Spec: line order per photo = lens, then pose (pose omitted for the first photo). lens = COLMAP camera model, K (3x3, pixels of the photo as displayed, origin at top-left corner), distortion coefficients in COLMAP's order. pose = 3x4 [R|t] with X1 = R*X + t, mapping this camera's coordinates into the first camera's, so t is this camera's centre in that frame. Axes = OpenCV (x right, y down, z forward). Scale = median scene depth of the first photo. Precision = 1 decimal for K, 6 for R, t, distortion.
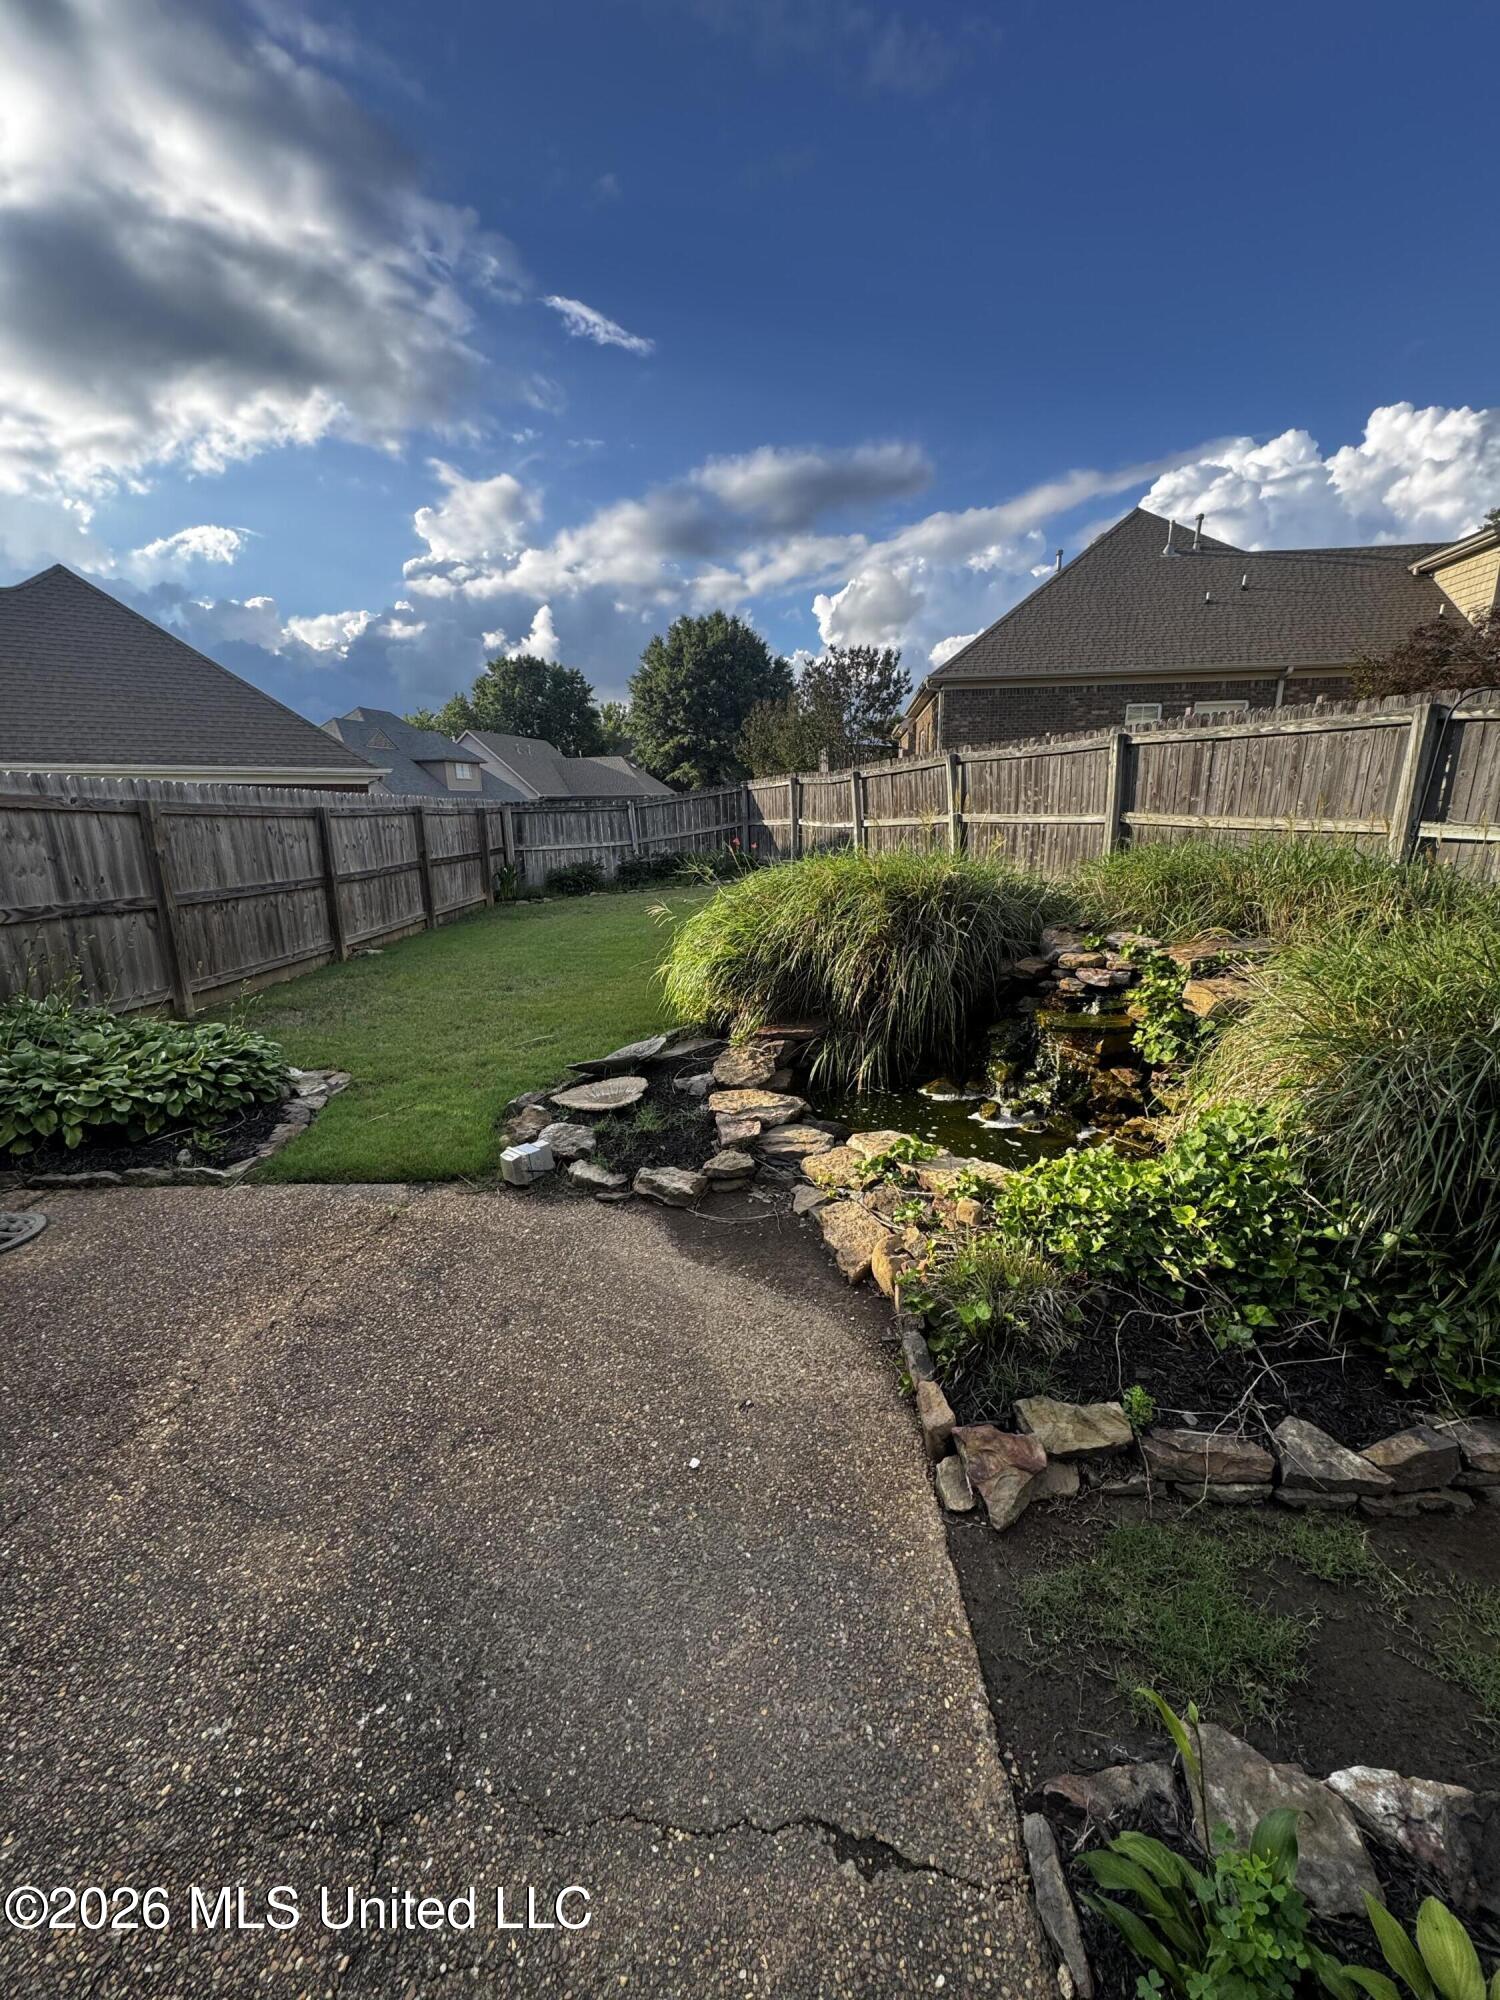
lens RADIAL K [[802.5, 0, 750.3], [0, 802.5, 982.8], [0, 0, 1]] dist [-0.002919, -0.000272]
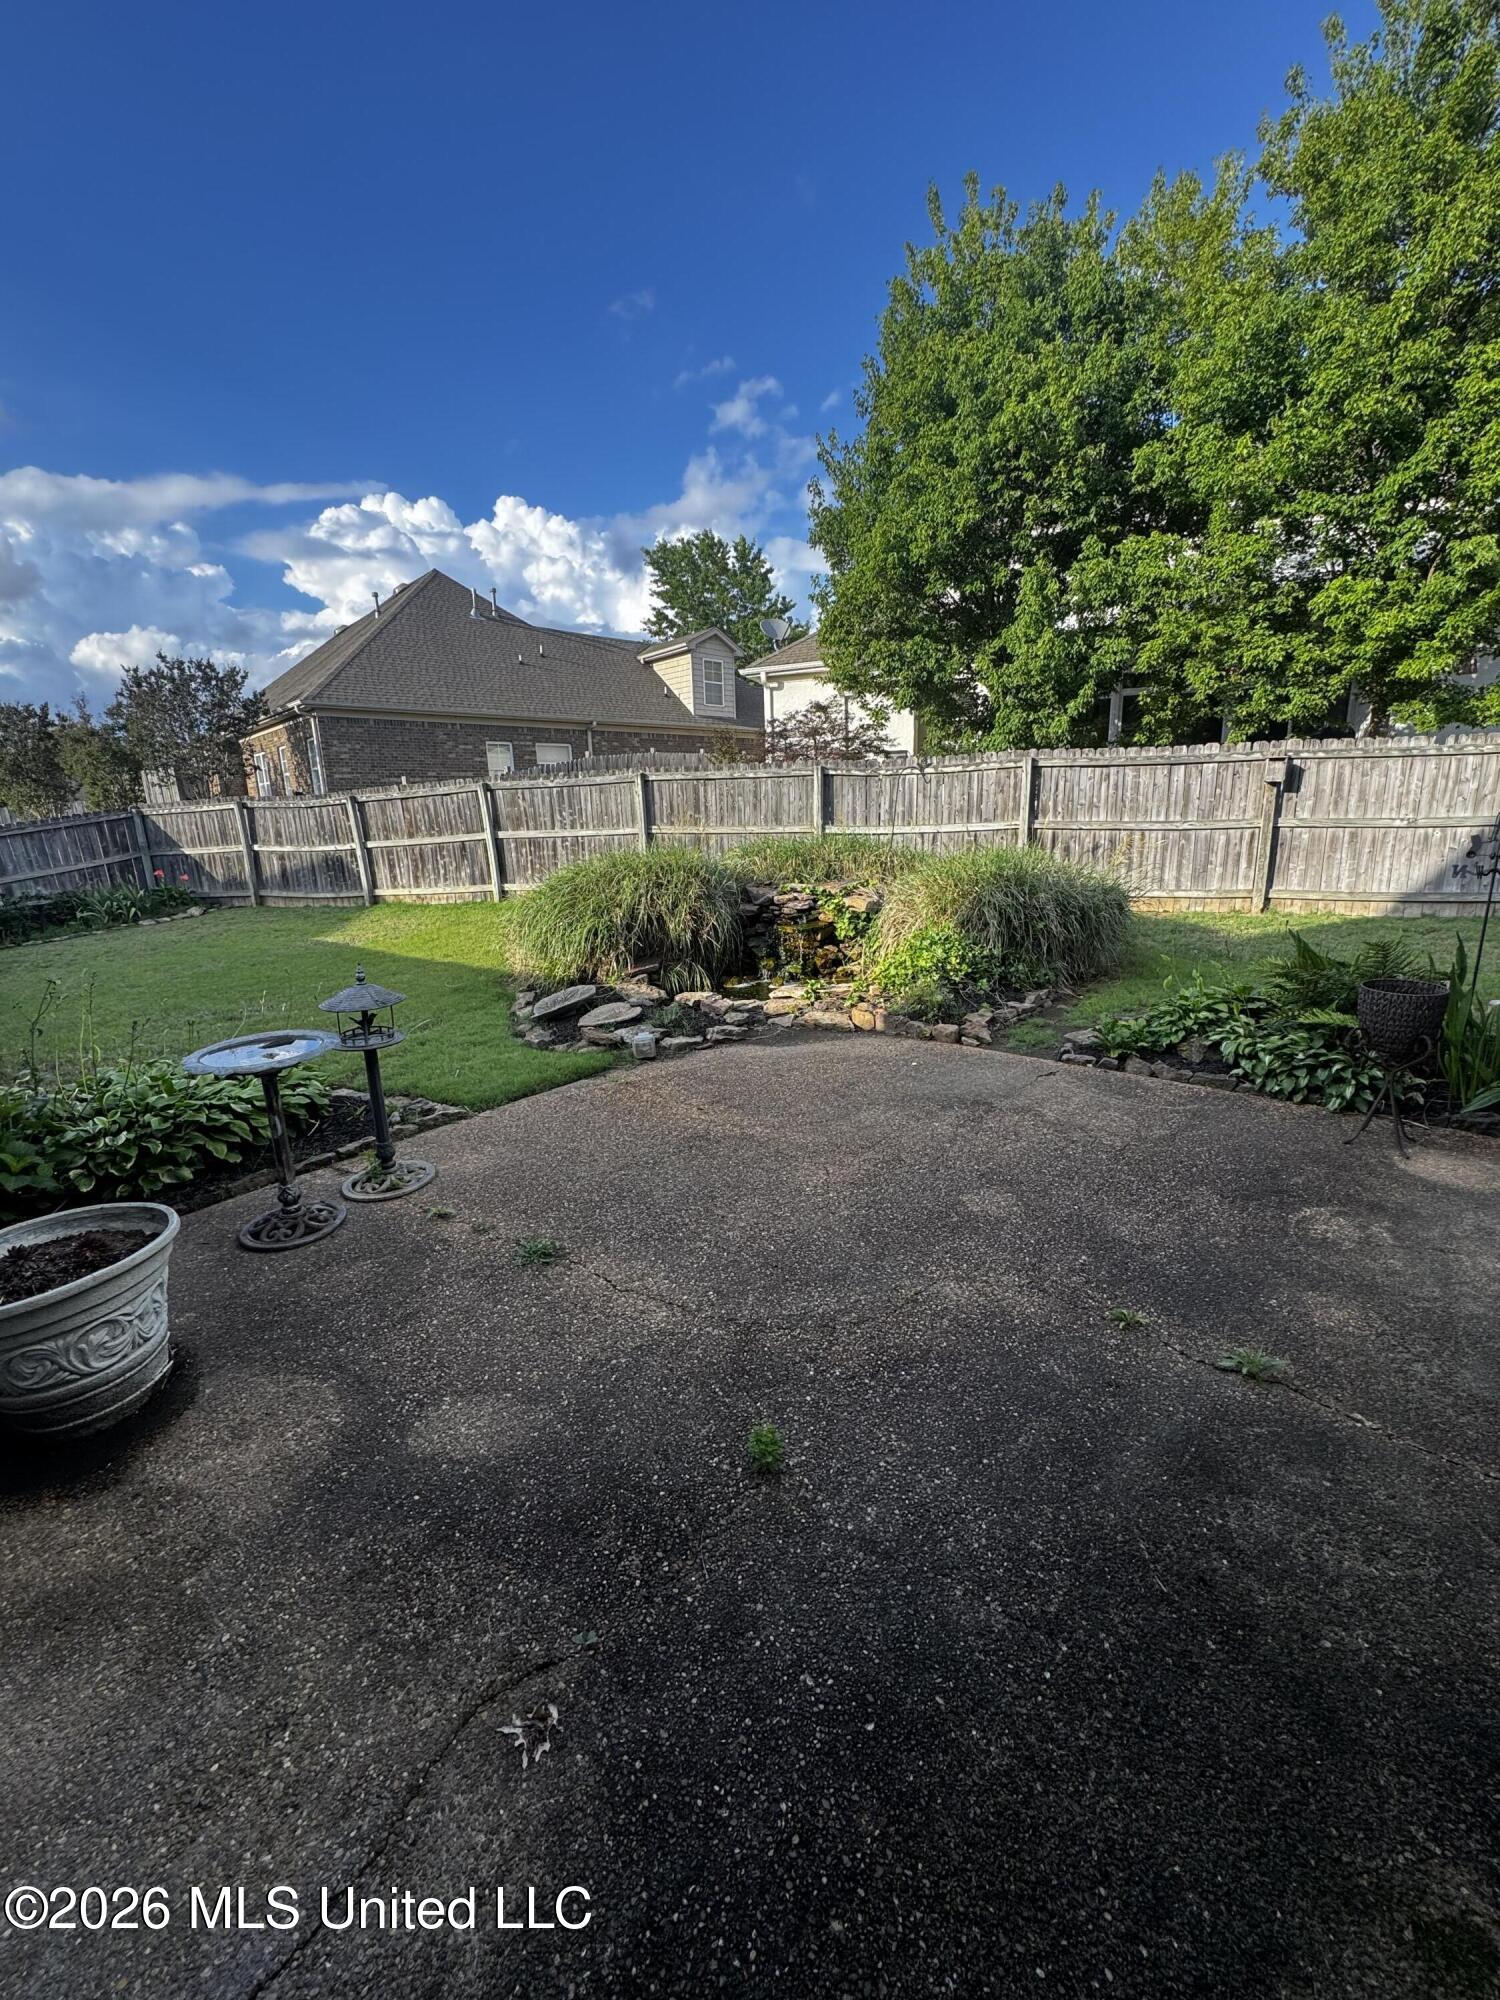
lens RADIAL K [[802.5, 0, 744.3], [0, 802.5, 1013.8], [0, 0, 1]] dist [-0.002919, -0.000272]
pose [[0.640966, -0.187964, 0.744199, -0.521887], [0.184355, 0.978871, 0.088455, 0.024471], [-0.745101, 0.080500, 0.662076, -0.073133]]
